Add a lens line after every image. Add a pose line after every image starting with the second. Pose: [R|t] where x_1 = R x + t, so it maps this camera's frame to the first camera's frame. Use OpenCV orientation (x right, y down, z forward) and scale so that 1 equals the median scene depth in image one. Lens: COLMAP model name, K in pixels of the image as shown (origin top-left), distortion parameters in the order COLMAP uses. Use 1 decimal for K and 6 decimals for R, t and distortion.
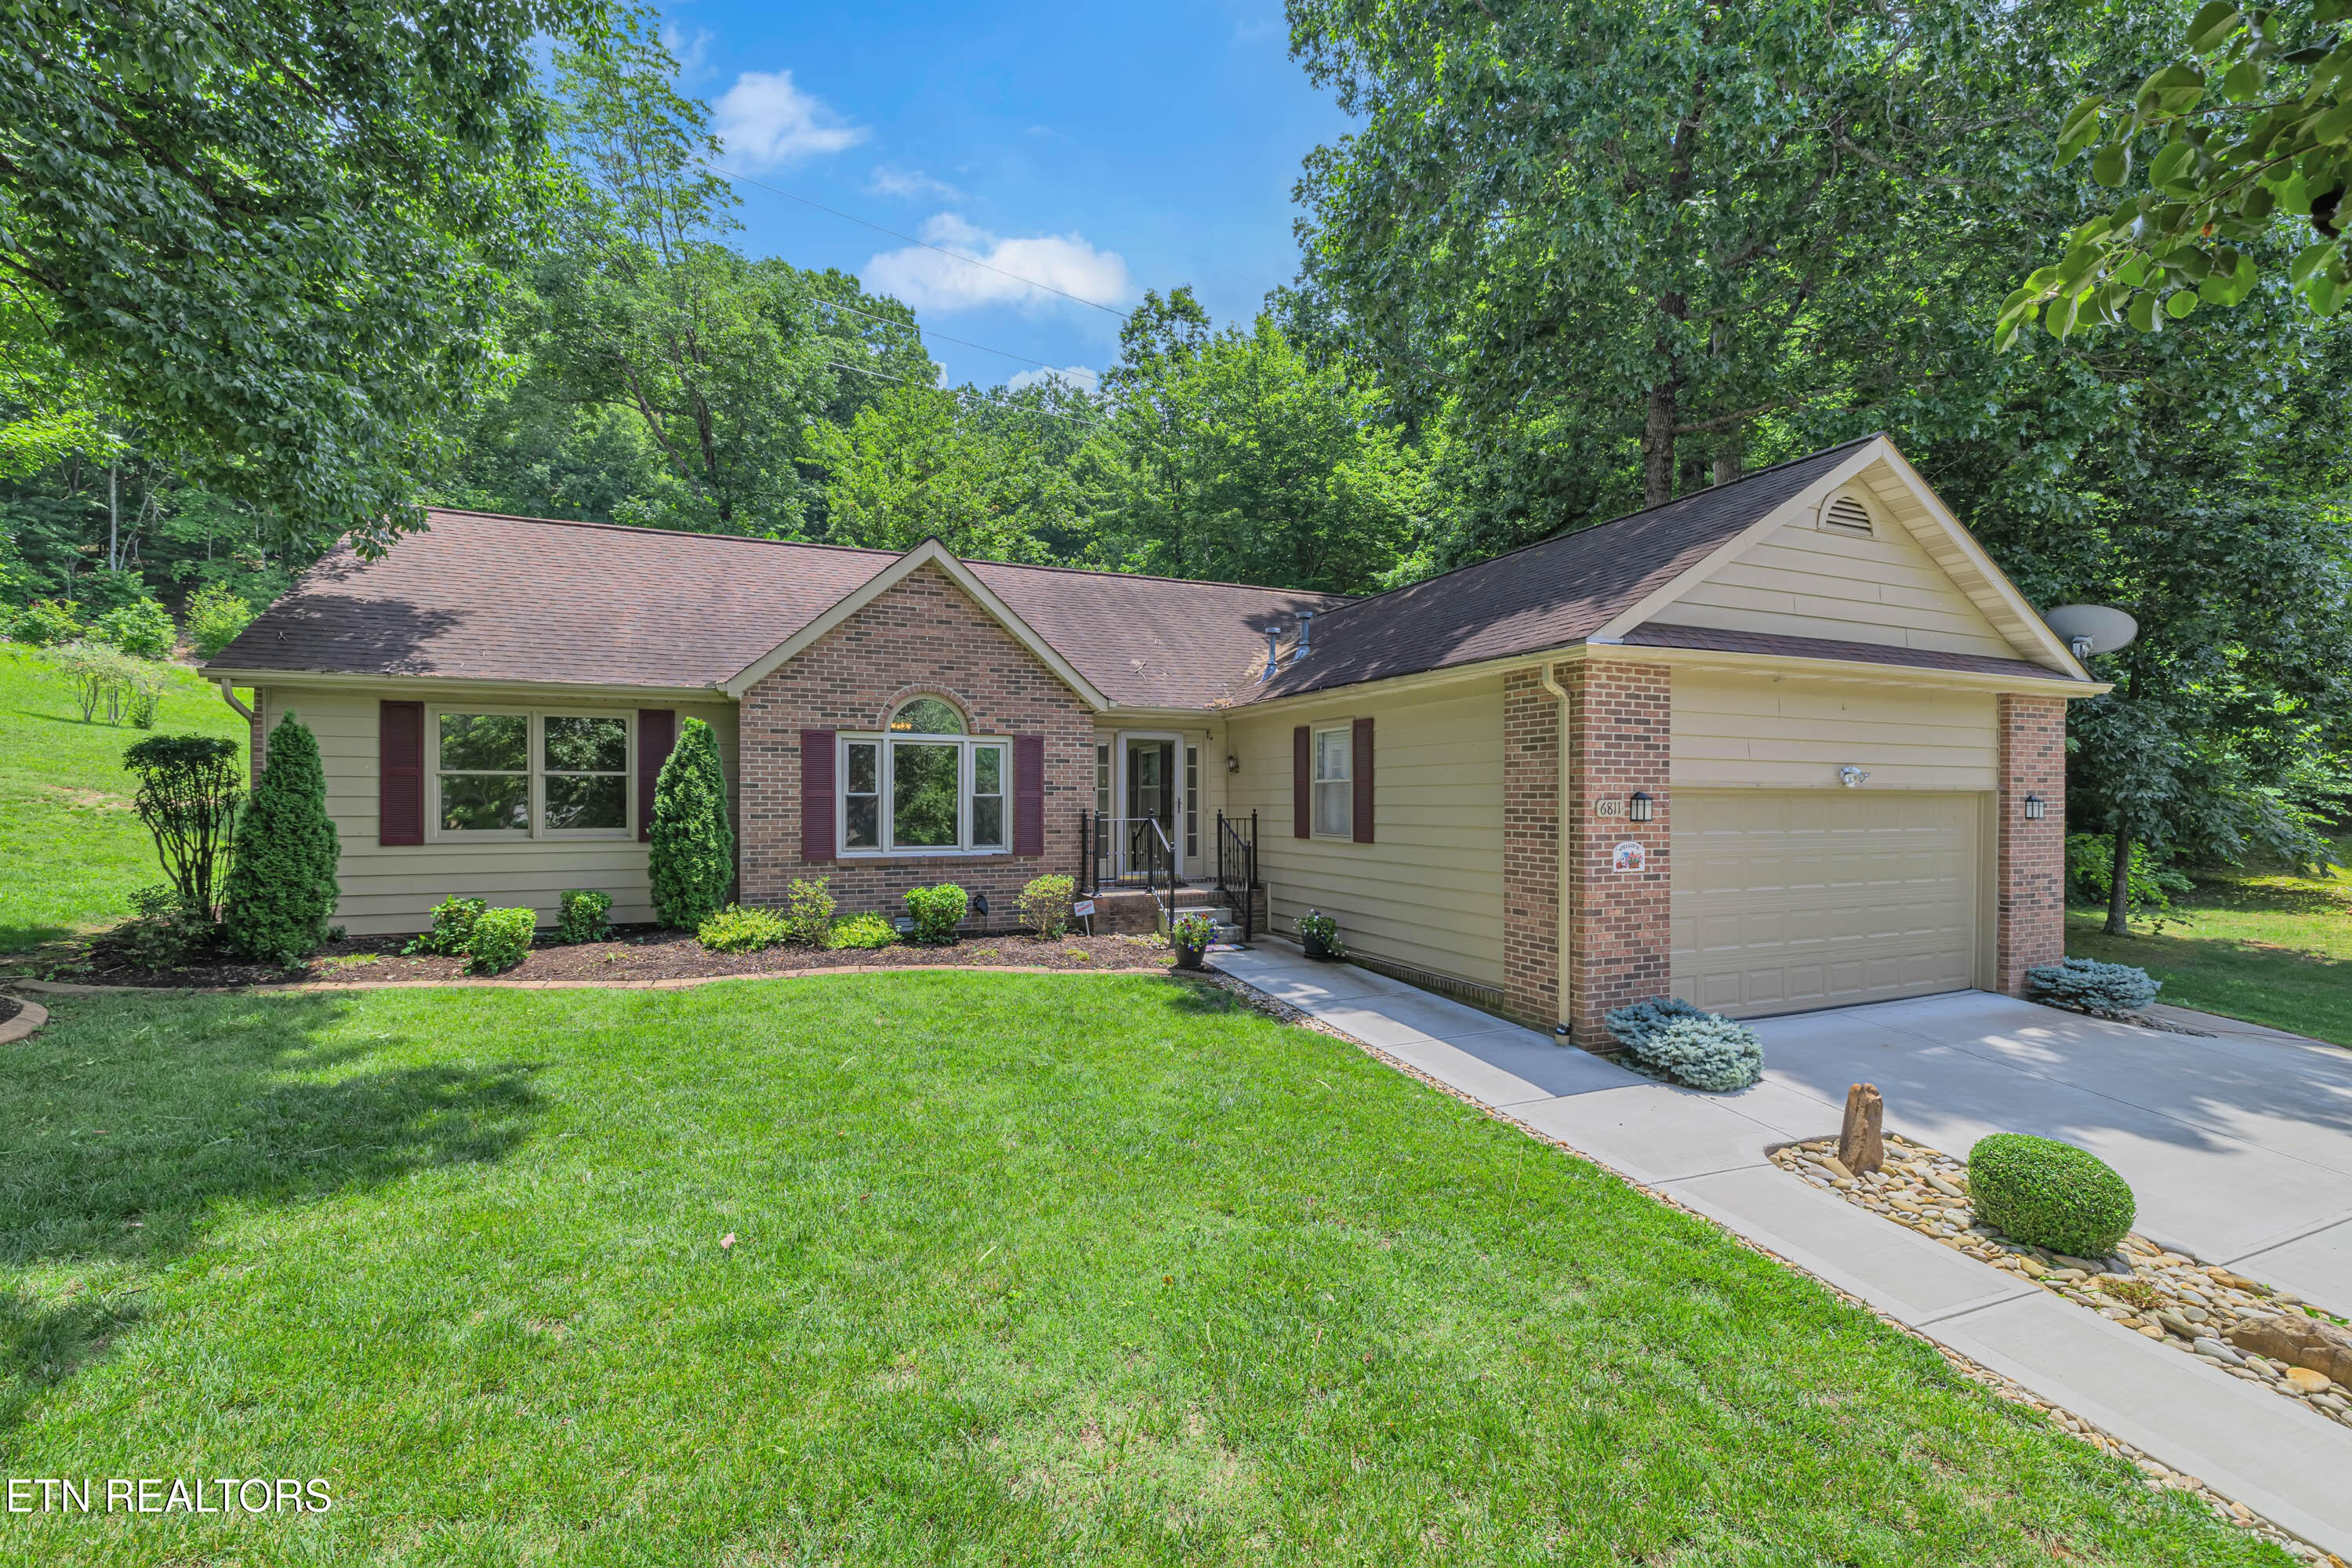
lens RADIAL K [[1008.2, 0, 1168.9], [0, 1008.2, 787.7], [0, 0, 1]] dist [-0.002648, 0.000799]
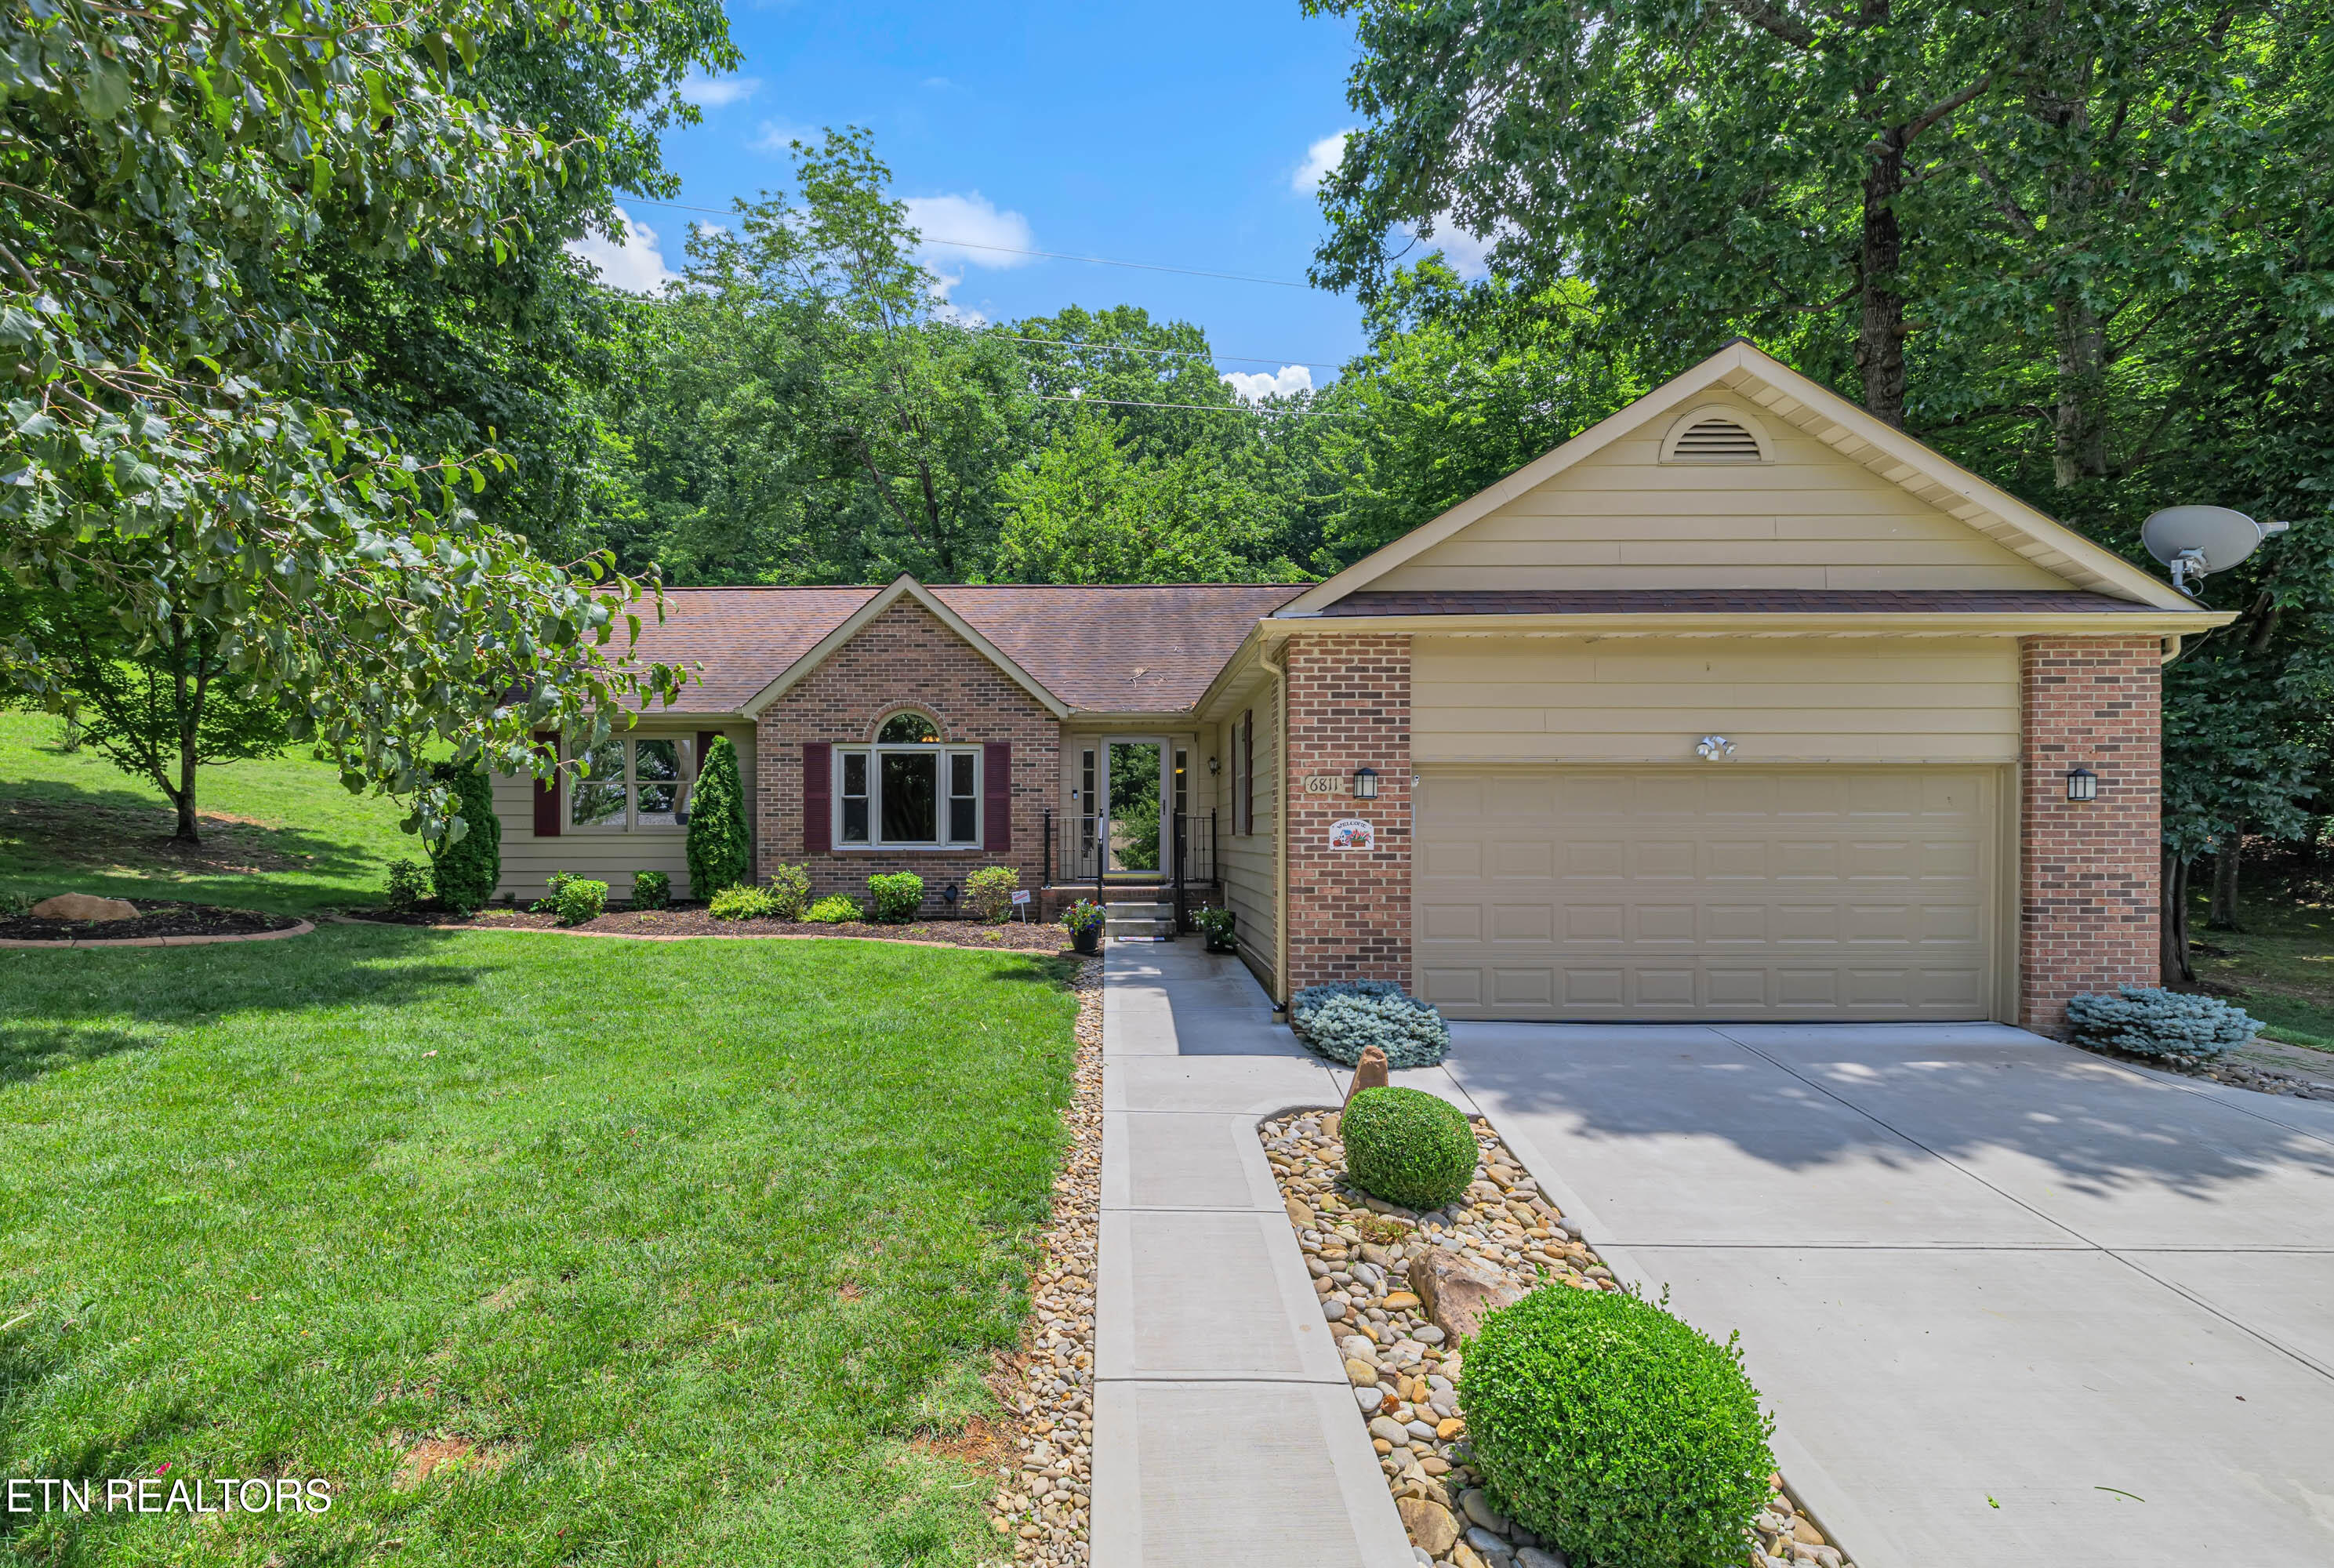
lens RADIAL K [[1094.4, 0, 1100.2], [0, 1094.4, 819.5], [0, 0, 1]] dist [-0.003833, -0.000503]
pose [[0.908980, -0.008050, -0.416762, 0.529578], [0.006174, 0.999964, -0.005849, 0.045954], [0.416794, 0.002743, 0.908997, -0.046233]]
